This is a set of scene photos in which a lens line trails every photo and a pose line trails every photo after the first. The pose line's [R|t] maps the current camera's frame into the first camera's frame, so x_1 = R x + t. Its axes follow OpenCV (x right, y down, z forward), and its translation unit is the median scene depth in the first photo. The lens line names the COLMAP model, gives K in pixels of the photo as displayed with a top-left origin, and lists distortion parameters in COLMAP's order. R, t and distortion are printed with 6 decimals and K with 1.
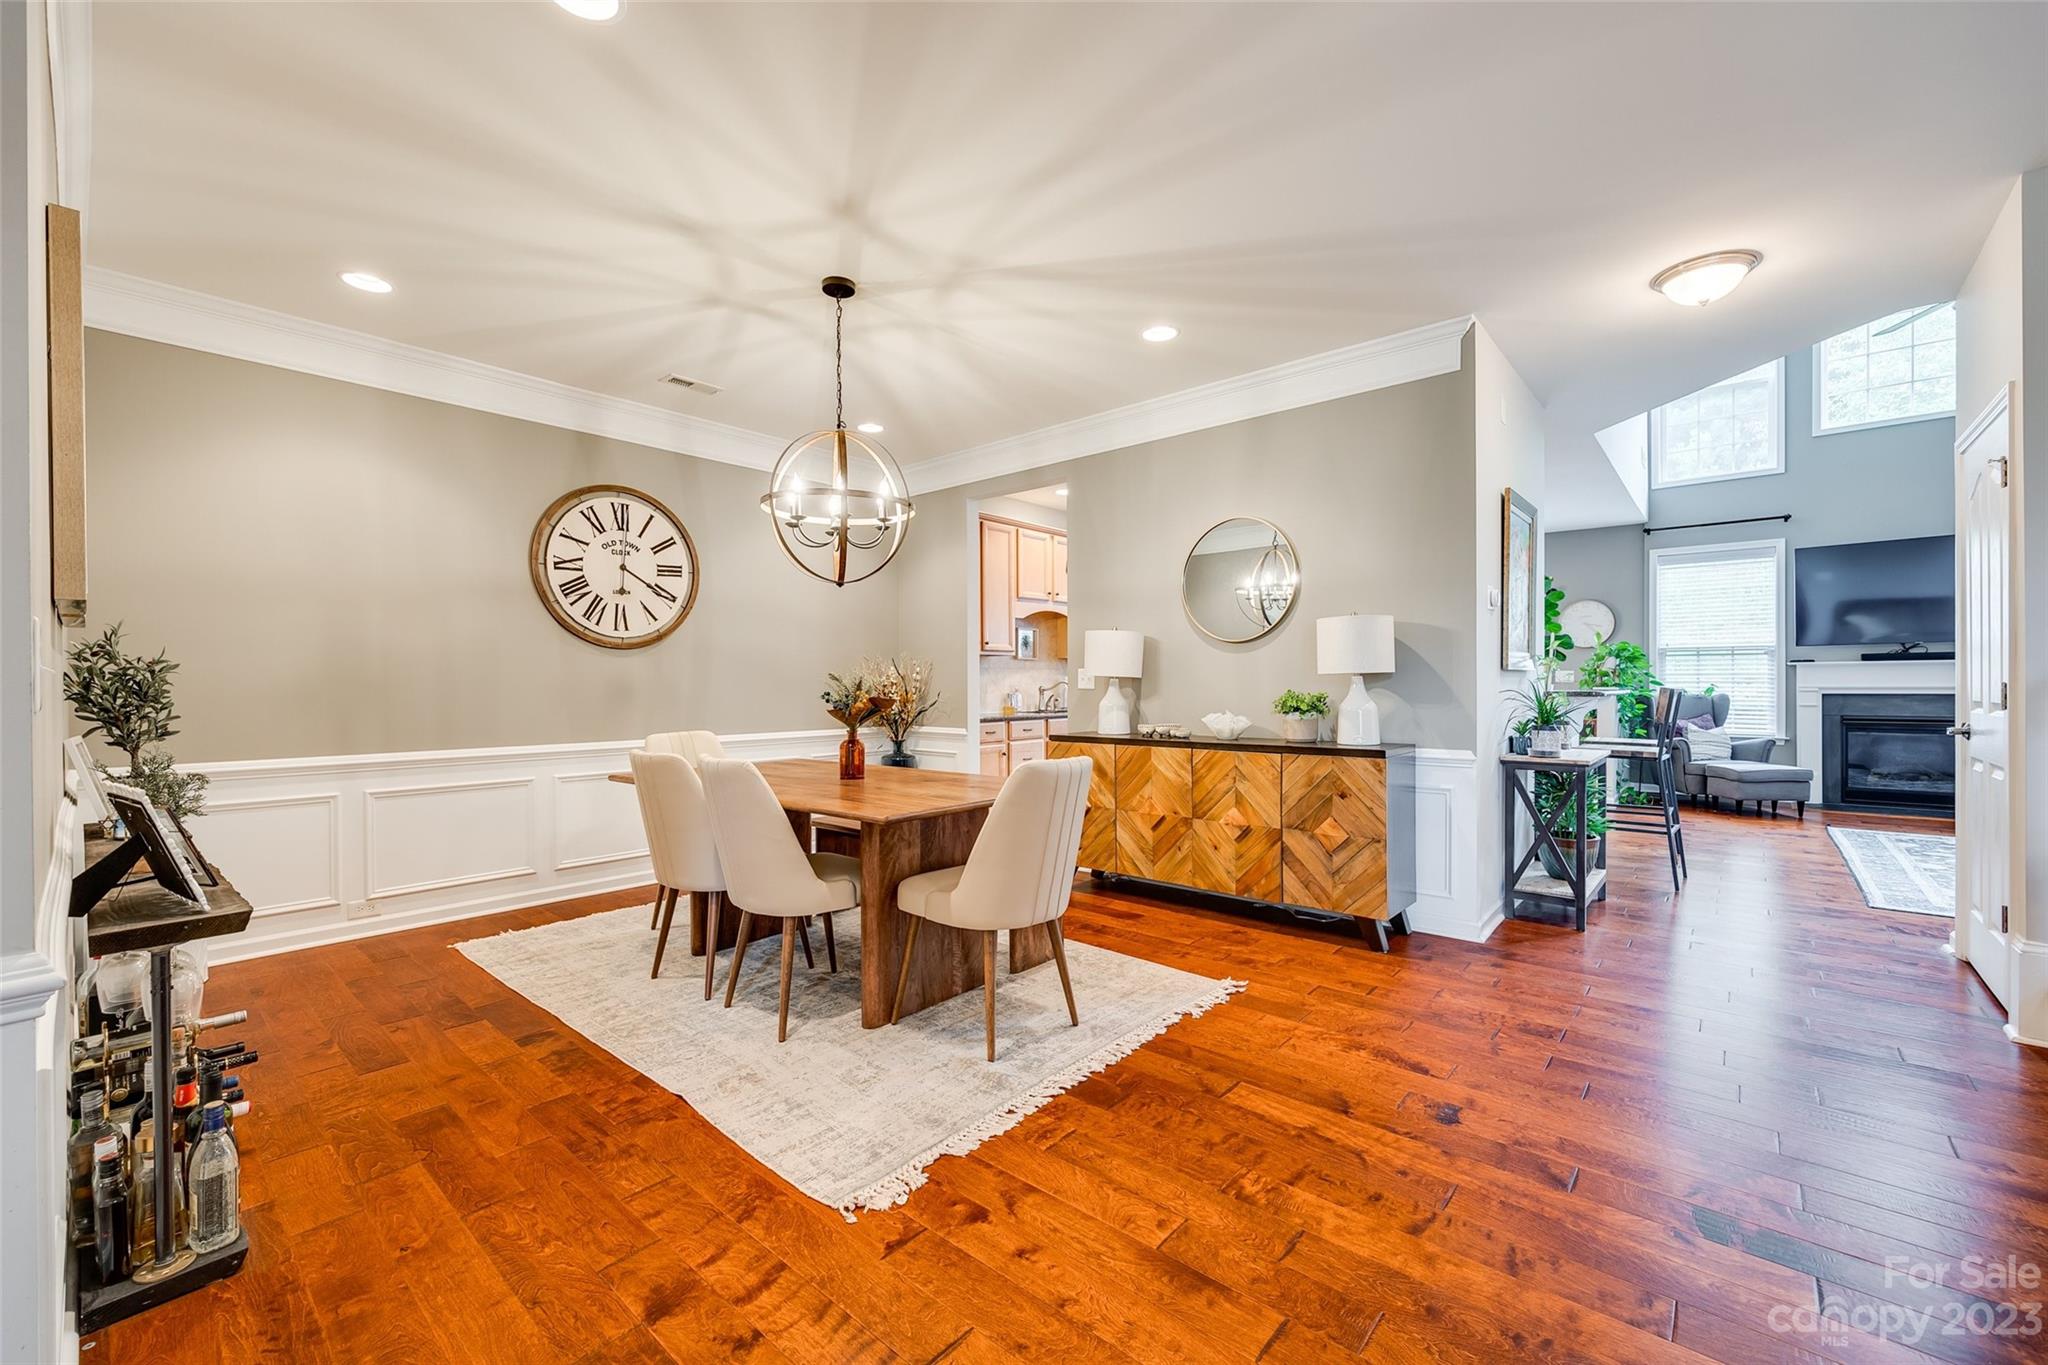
lens RADIAL K [[824.7, 0, 1022.1], [0, 824.7, 679.3], [0, 0, 1]] dist [-0.001972, -0.000168]
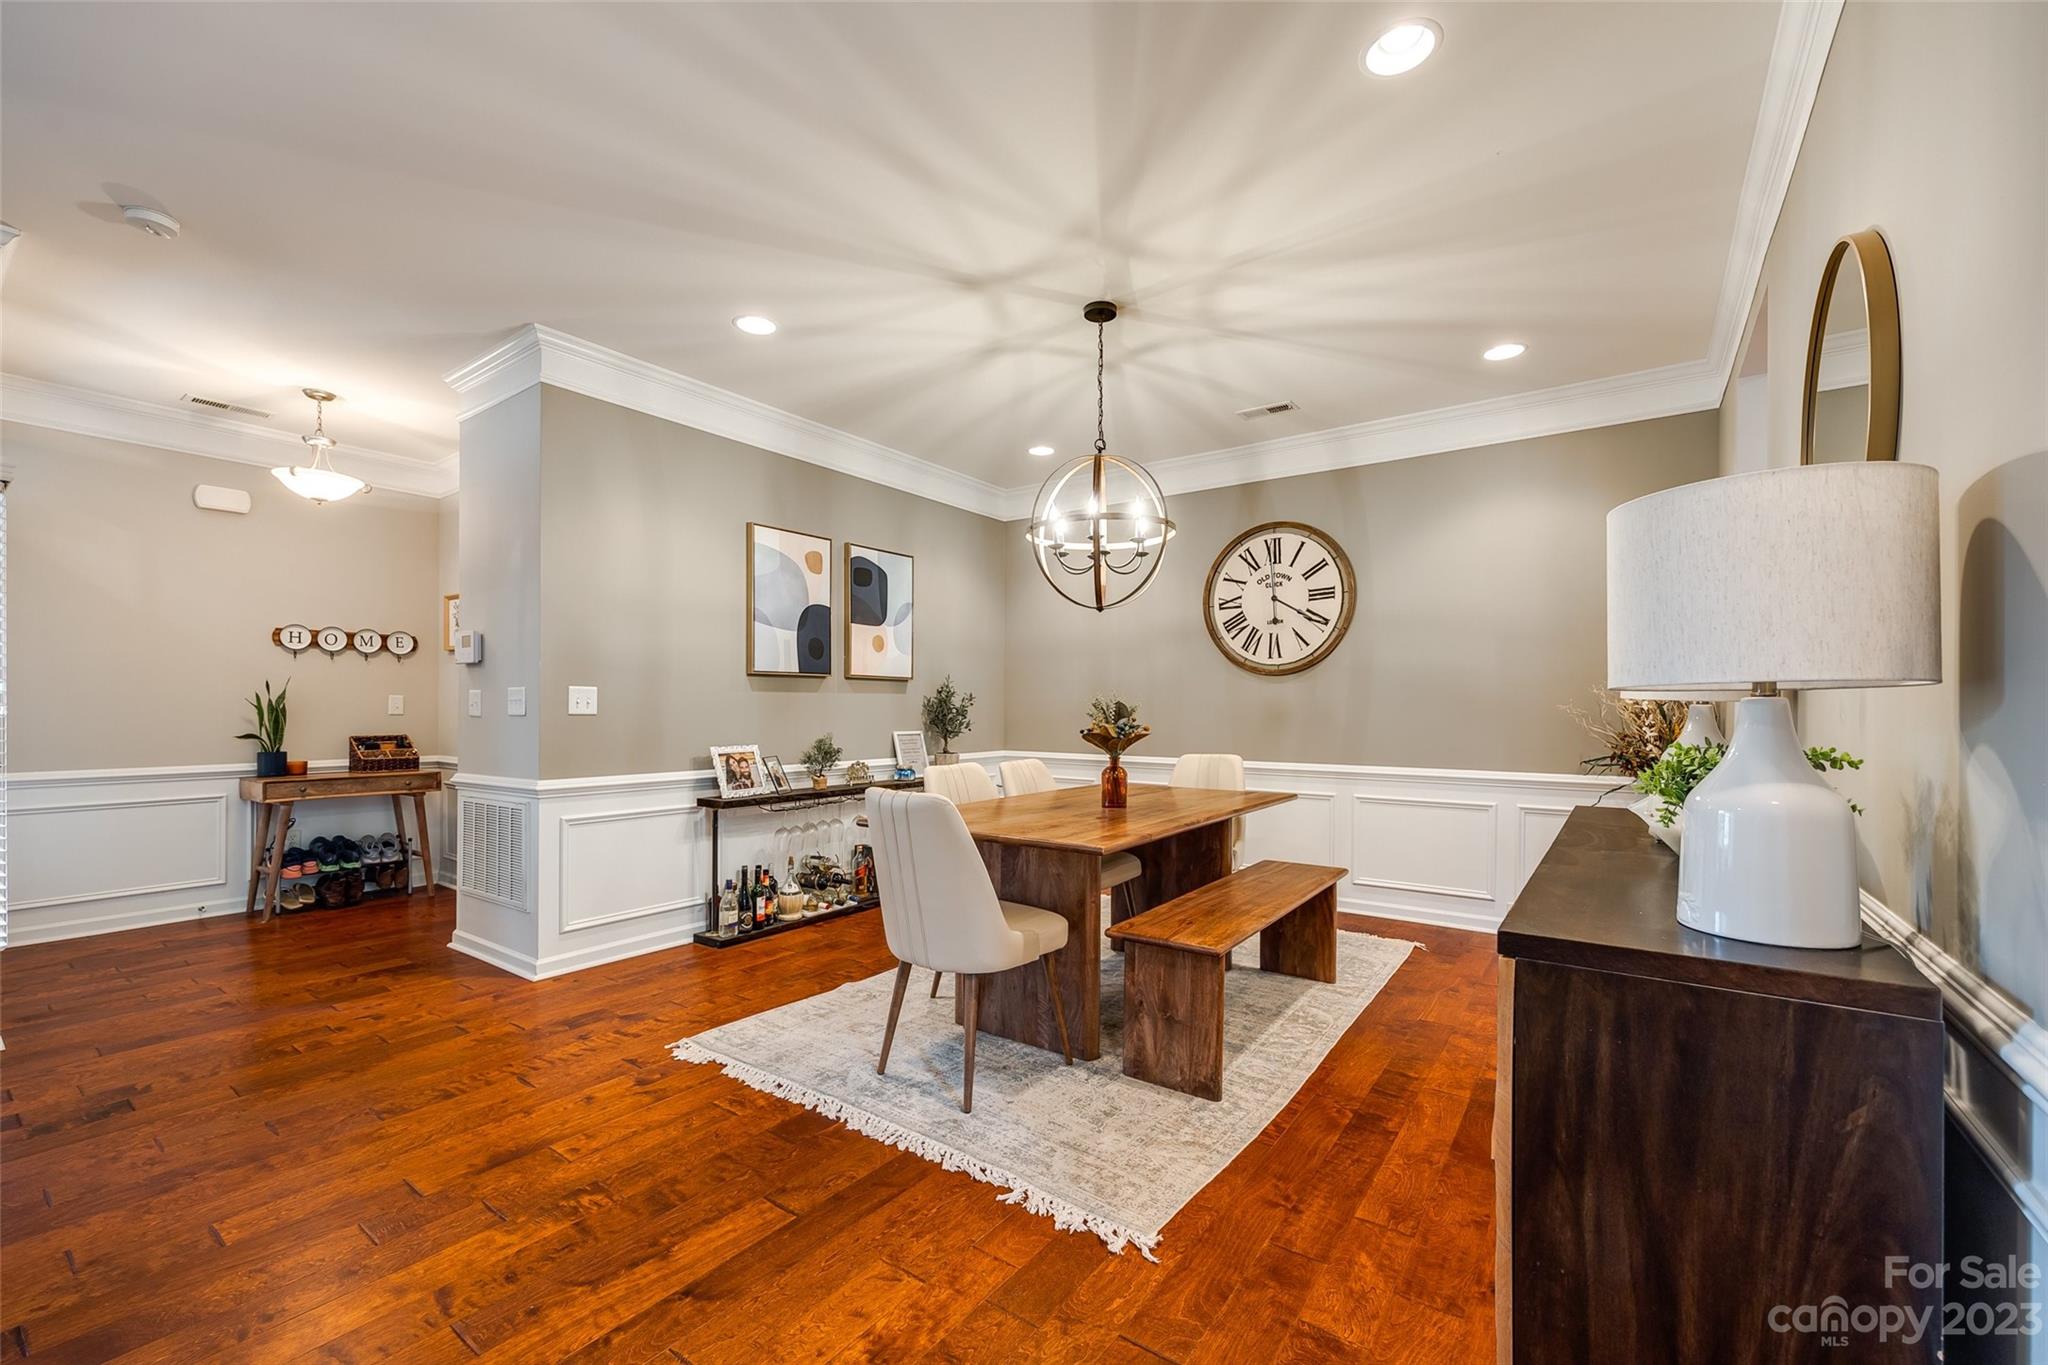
lens RADIAL K [[826.8, 0, 1023.7], [0, 826.8, 703.0], [0, 0, 1]] dist [-0.002395, -0.000356]
pose [[0.098583, 0.000493, -0.995129, 0.714322], [0.000039, 1.000000, 0.000499, -0.002564], [0.995129, -0.000088, 0.098583, 0.757031]]
